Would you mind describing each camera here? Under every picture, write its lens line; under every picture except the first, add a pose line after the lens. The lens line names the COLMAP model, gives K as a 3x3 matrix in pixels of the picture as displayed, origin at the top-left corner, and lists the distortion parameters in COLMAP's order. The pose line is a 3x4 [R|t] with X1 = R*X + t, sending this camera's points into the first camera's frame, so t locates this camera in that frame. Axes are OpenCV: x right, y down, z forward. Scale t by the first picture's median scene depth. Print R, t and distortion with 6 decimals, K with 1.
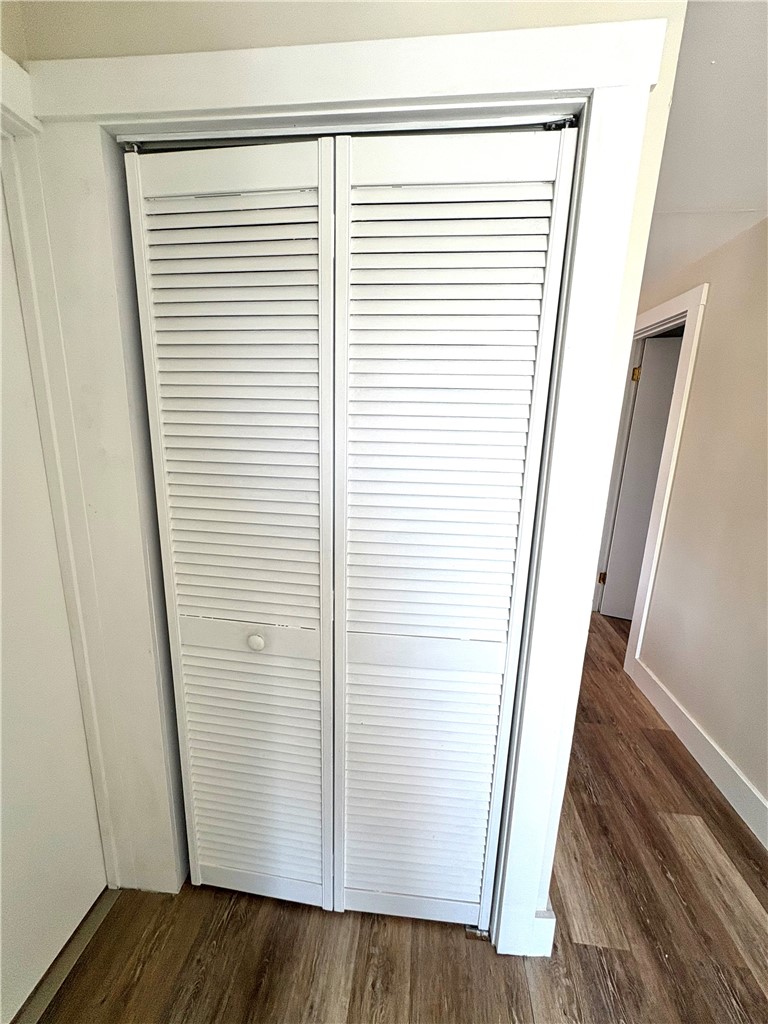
lens RADIAL K [[414.1, 0, 384.0], [0, 414.1, 512.0], [0, 0, 1]] dist [-0.003064, 0.000329]
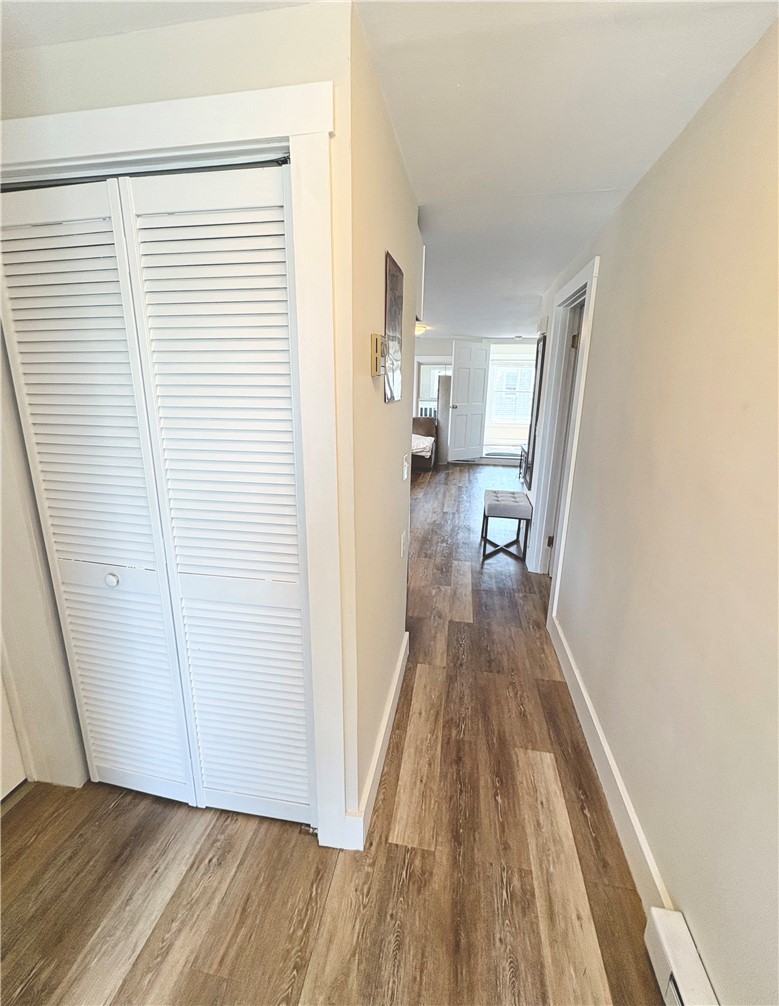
lens RADIAL K [[419.3, 0, 389.0], [0, 419.3, 487.9], [0, 0, 1]] dist [-0.002031, -0.000531]
pose [[0.997697, 0.002816, -0.067770, 0.526078], [-0.001160, 0.999700, 0.024456, 0.005784], [0.067818, -0.024321, 0.997401, -0.160495]]
